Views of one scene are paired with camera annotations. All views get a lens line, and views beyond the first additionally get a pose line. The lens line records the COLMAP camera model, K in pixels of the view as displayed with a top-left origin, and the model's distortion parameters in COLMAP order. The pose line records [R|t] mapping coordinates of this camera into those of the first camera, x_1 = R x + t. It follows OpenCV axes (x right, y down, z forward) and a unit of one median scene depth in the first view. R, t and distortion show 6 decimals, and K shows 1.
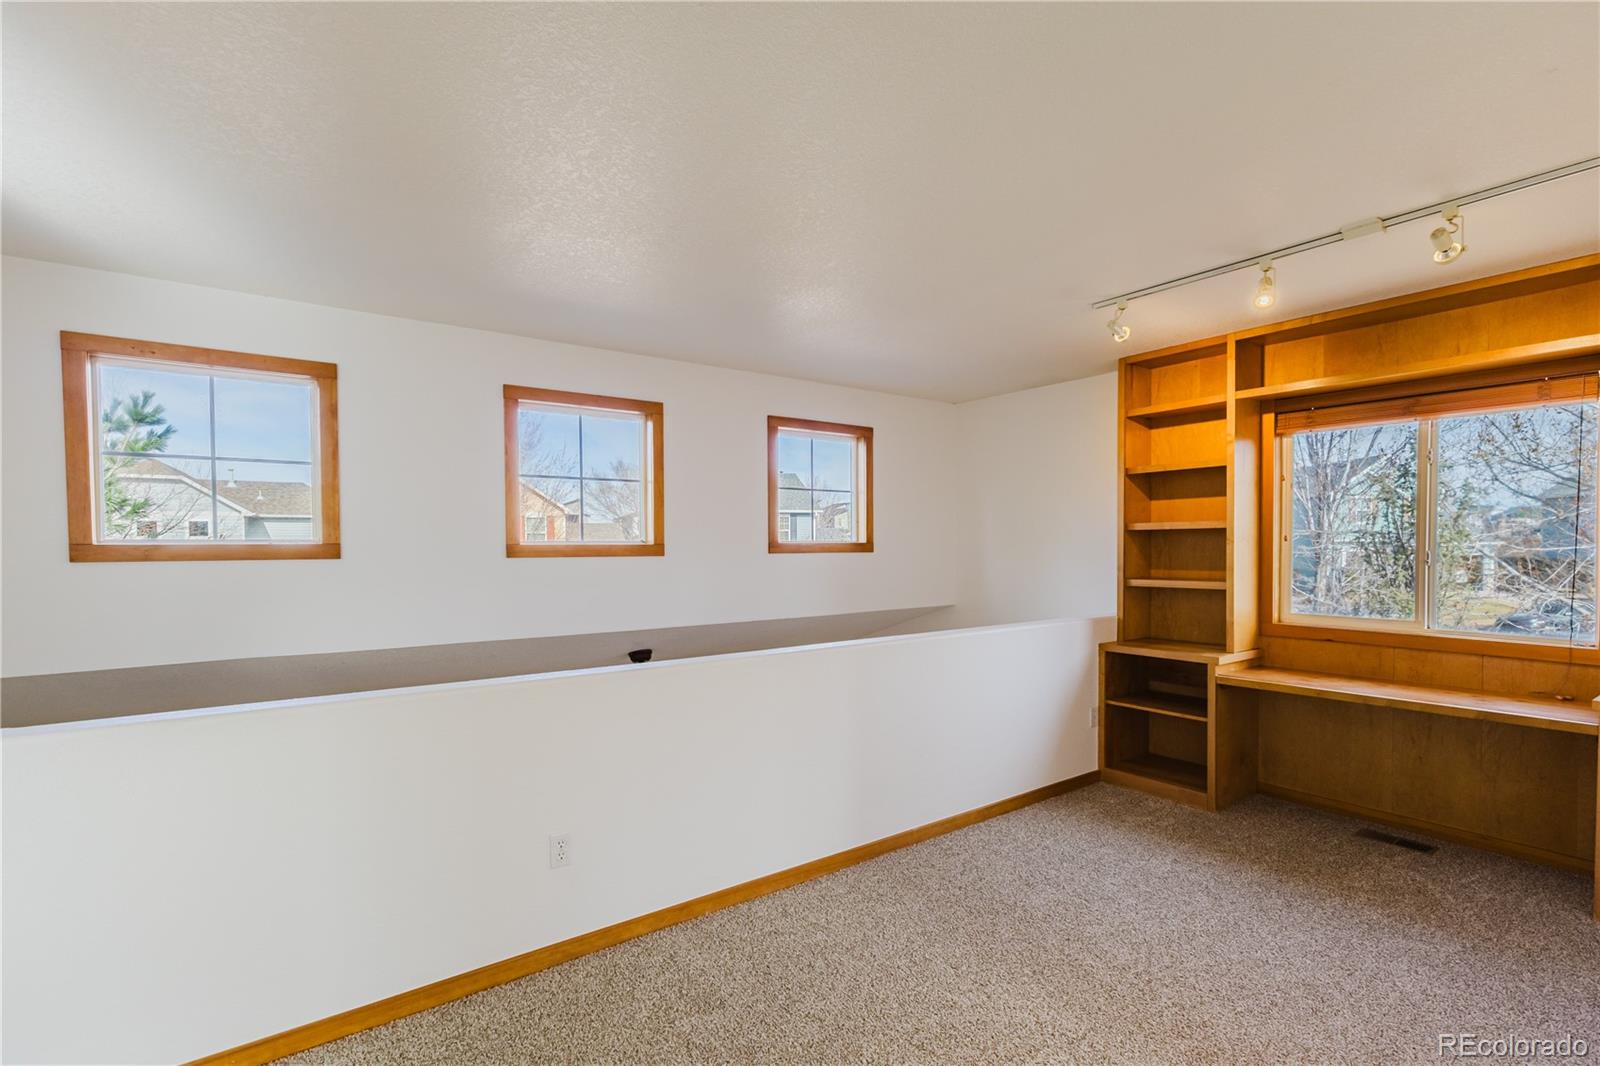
lens RADIAL K [[741.8, 0, 802.3], [0, 741.8, 560.6], [0, 0, 1]] dist [0.000207, 0.007145]
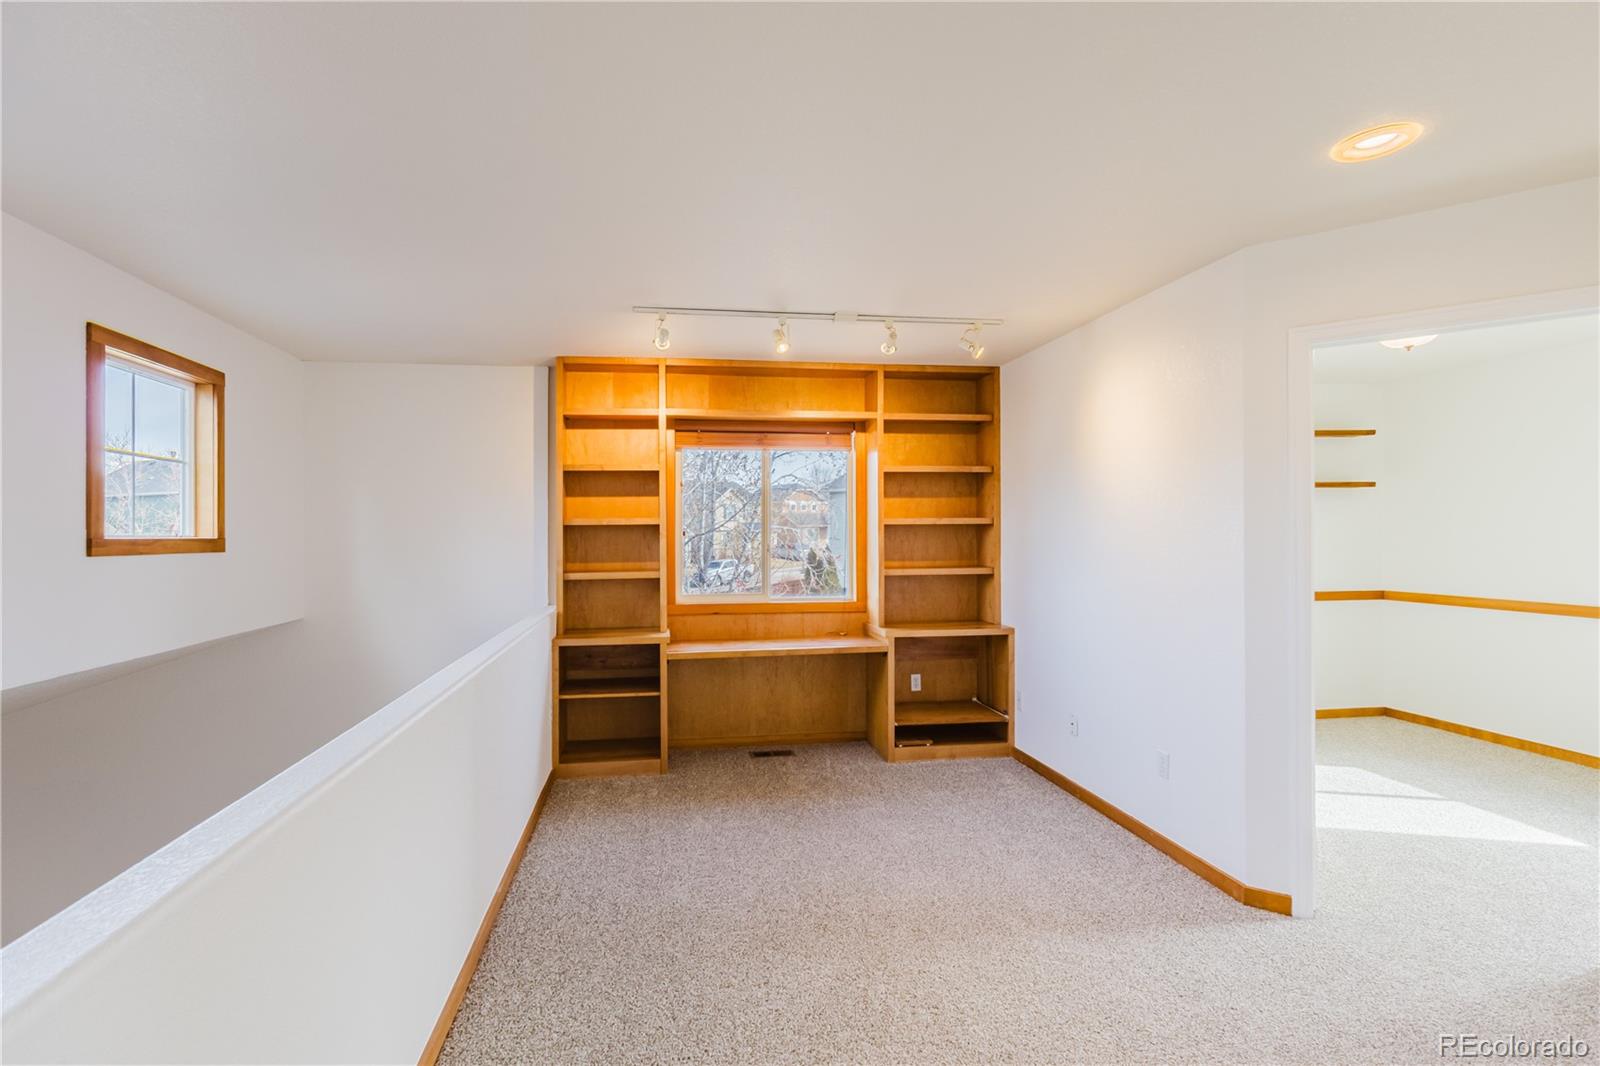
lens RADIAL K [[748.5, 0, 768.5], [0, 748.5, 535.6], [0, 0, 1]] dist [-0.003331, 0.007786]
pose [[0.479323, 0.001120, 0.877638, -0.374786], [0.023972, 0.999609, -0.014368, -0.006072], [-0.877311, 0.027926, 0.479109, 0.297487]]
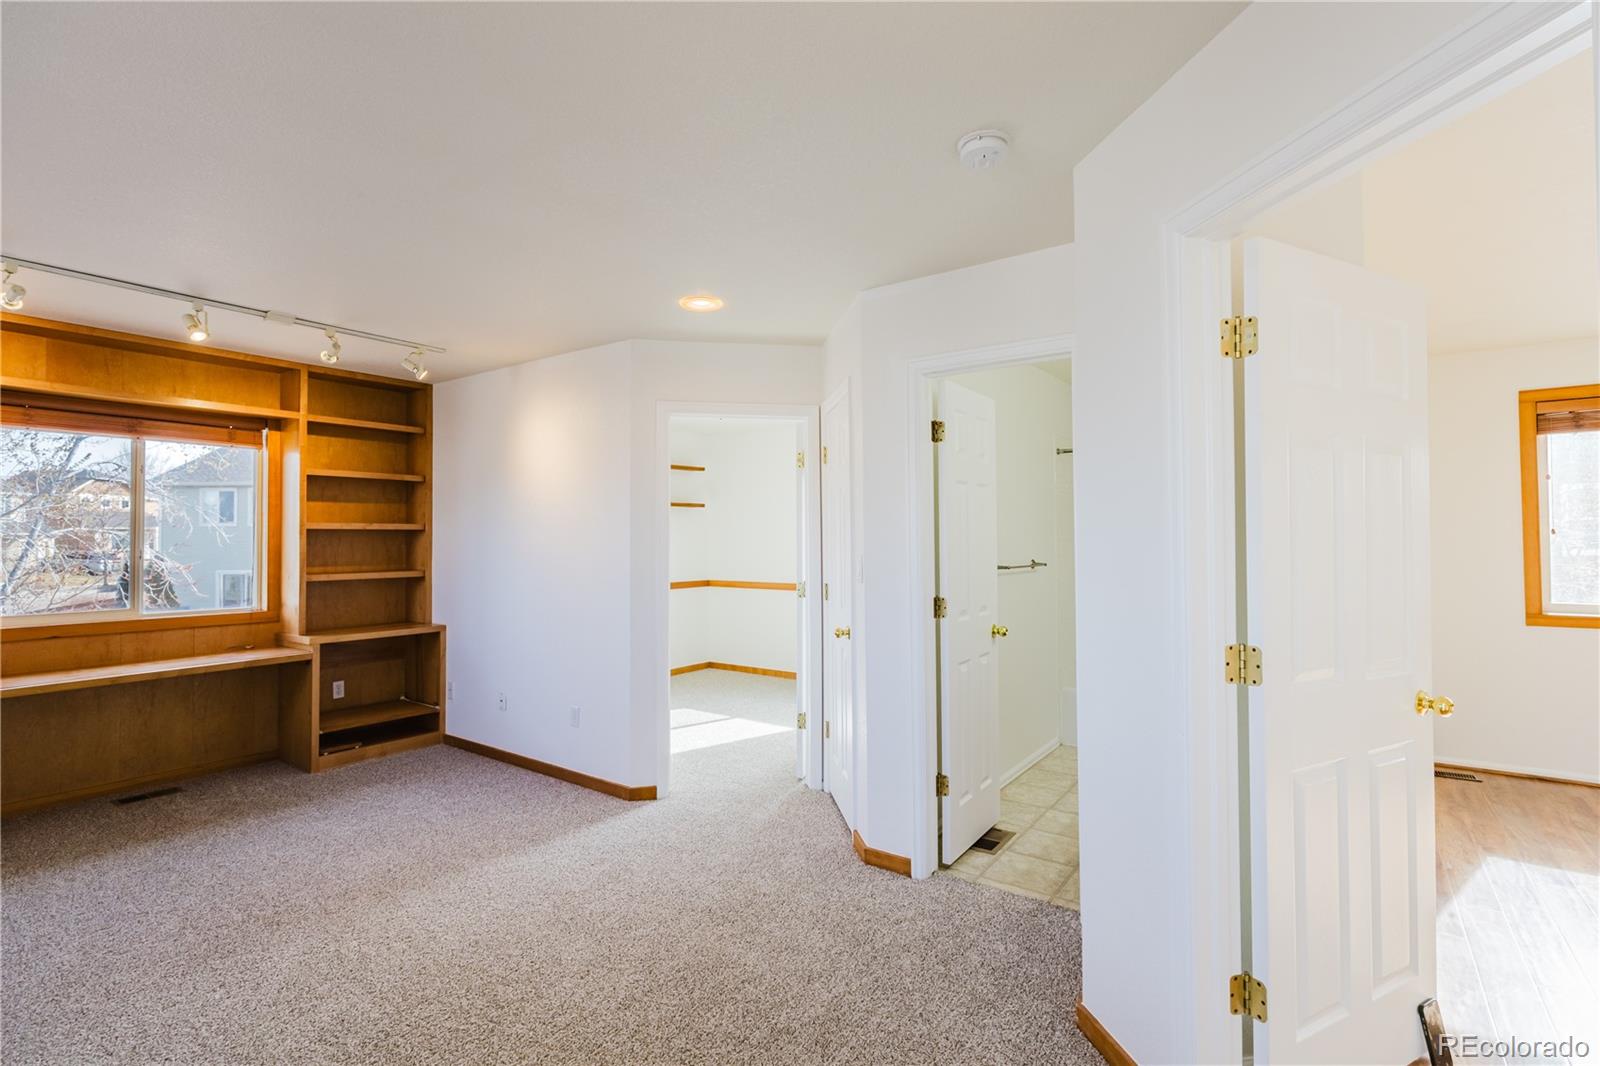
lens RADIAL K [[733.9, 0, 800.0], [0, 733.9, 533.0], [0, 0, 1]] dist [0.000088, 0.000073]
pose [[-0.301546, 0.012574, 0.953369, -0.554609], [0.025477, 0.999662, -0.005126, -0.005004], [-0.953111, 0.022743, -0.301764, 0.323217]]
